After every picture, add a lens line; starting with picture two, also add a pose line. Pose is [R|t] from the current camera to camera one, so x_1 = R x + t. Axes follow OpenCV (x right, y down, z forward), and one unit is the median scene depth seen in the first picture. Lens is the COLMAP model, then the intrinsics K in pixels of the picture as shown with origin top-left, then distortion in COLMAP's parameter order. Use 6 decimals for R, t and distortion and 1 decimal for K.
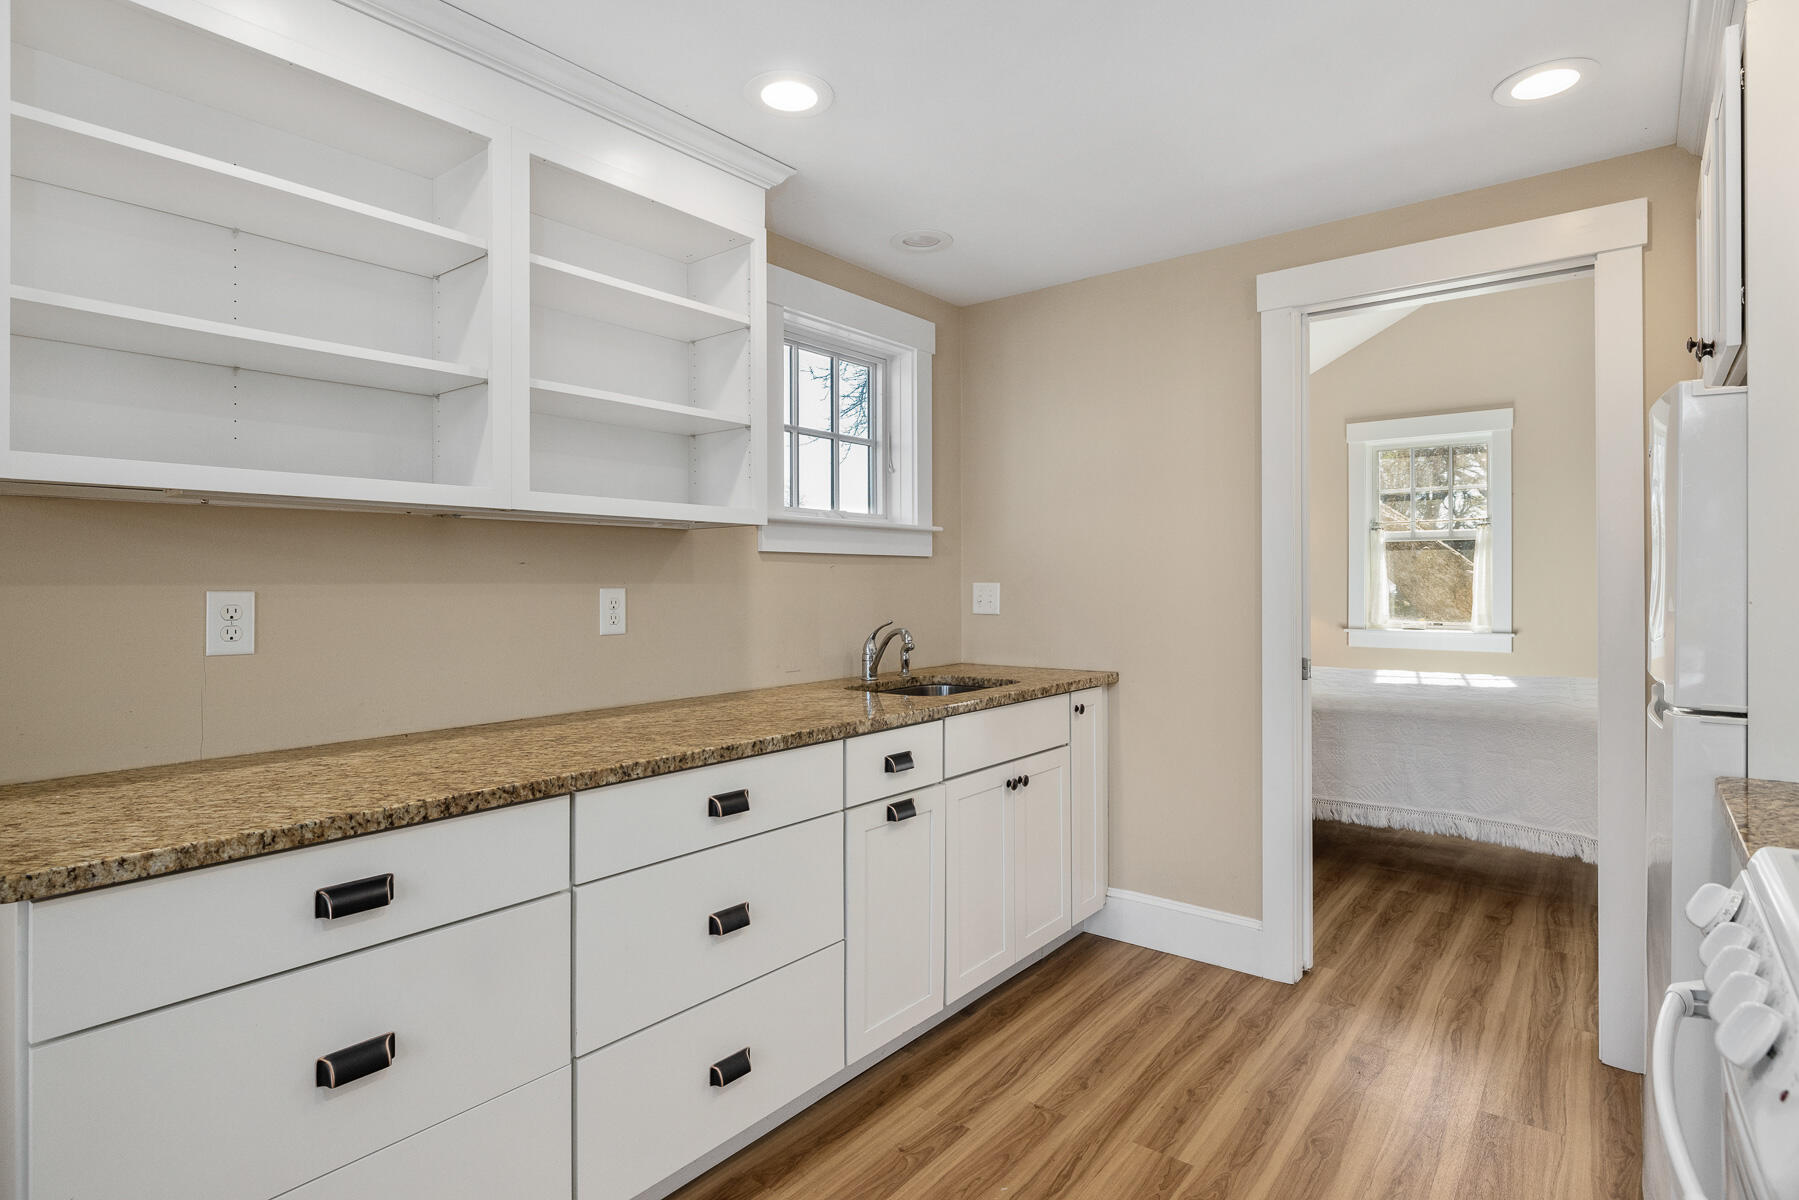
lens RADIAL K [[911.8, 0, 902.2], [0, 911.8, 586.1], [0, 0, 1]] dist [-0.001122, 0.000008]
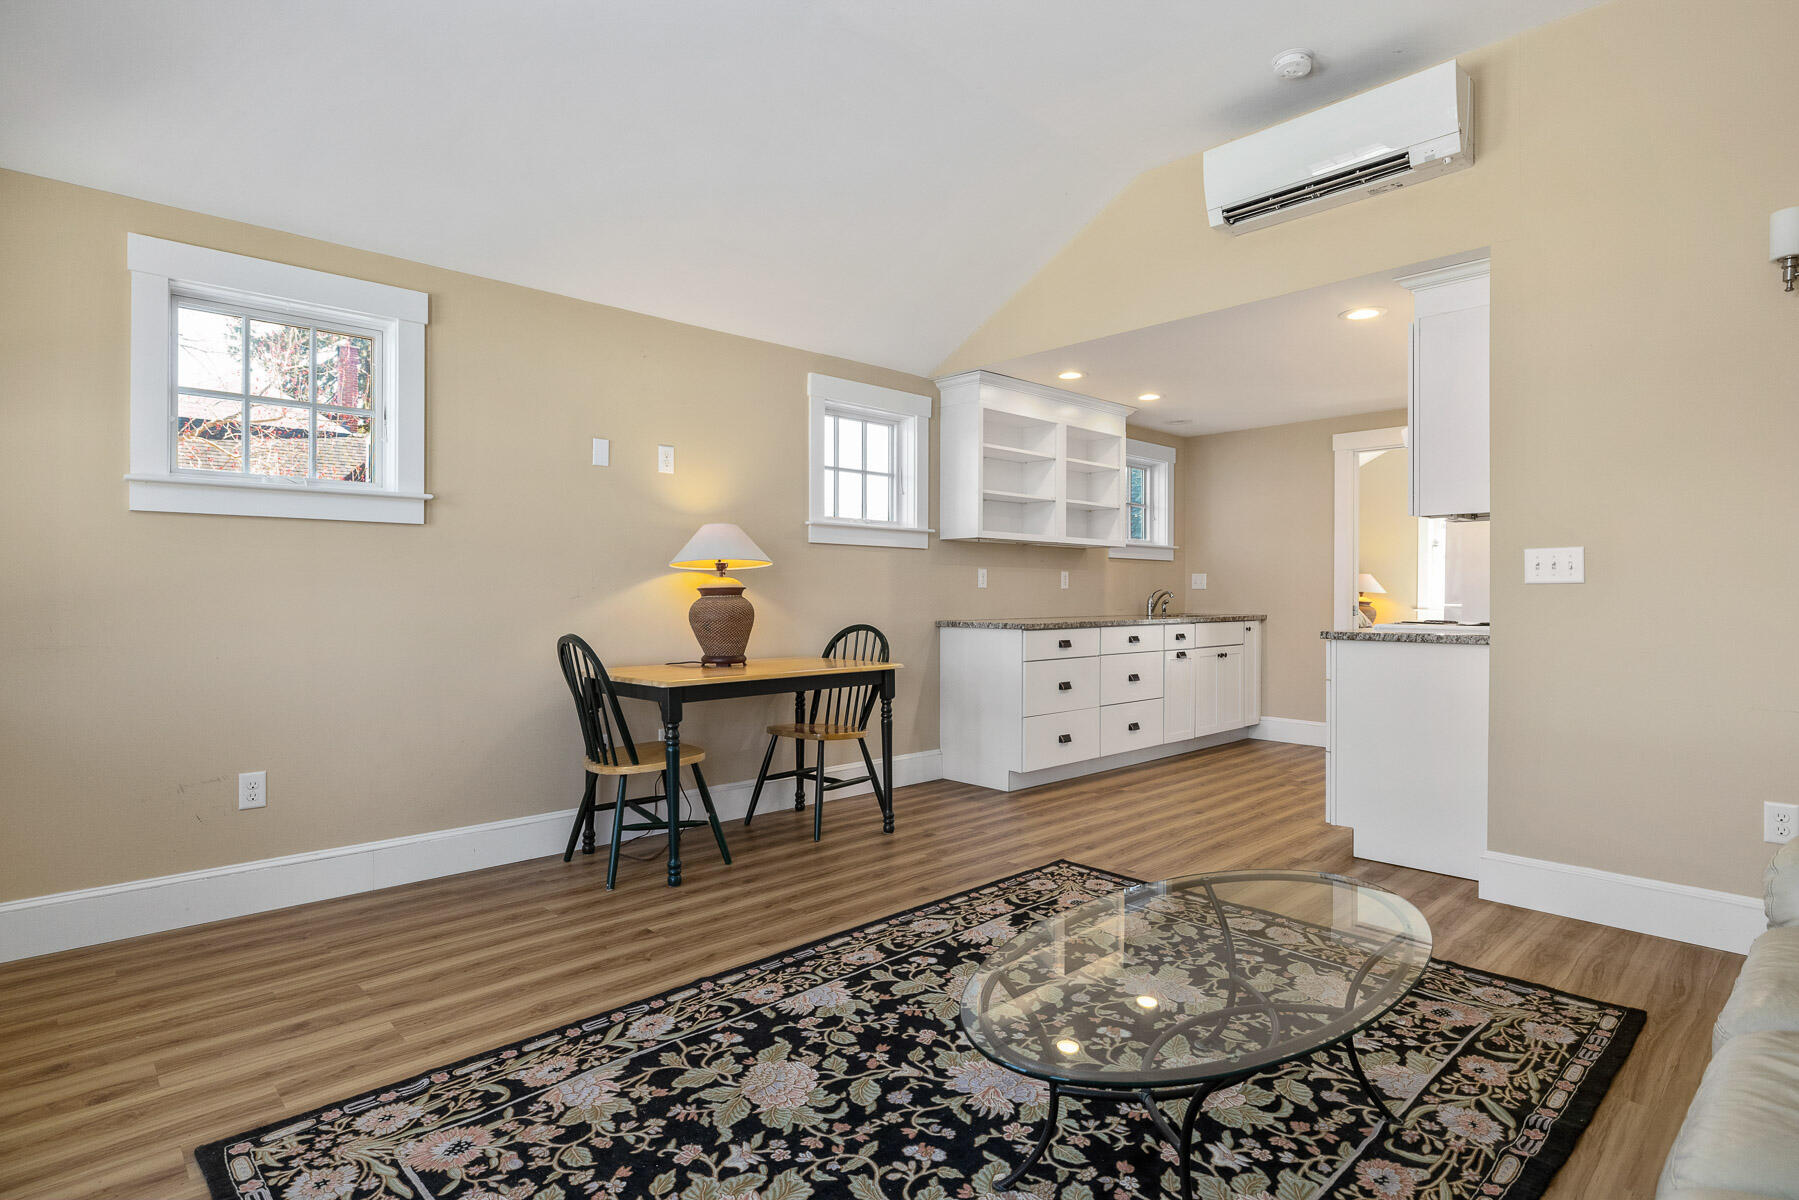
lens RADIAL K [[921.4, 0, 907.2], [0, 921.4, 597.8], [0, 0, 1]] dist [-0.001091, 0.000327]
pose [[0.990819, 0.005897, -0.135067, -0.385695], [-0.005845, 0.999983, 0.000787, 0.074064], [0.135069, 0.000009, 0.990836, -1.579103]]
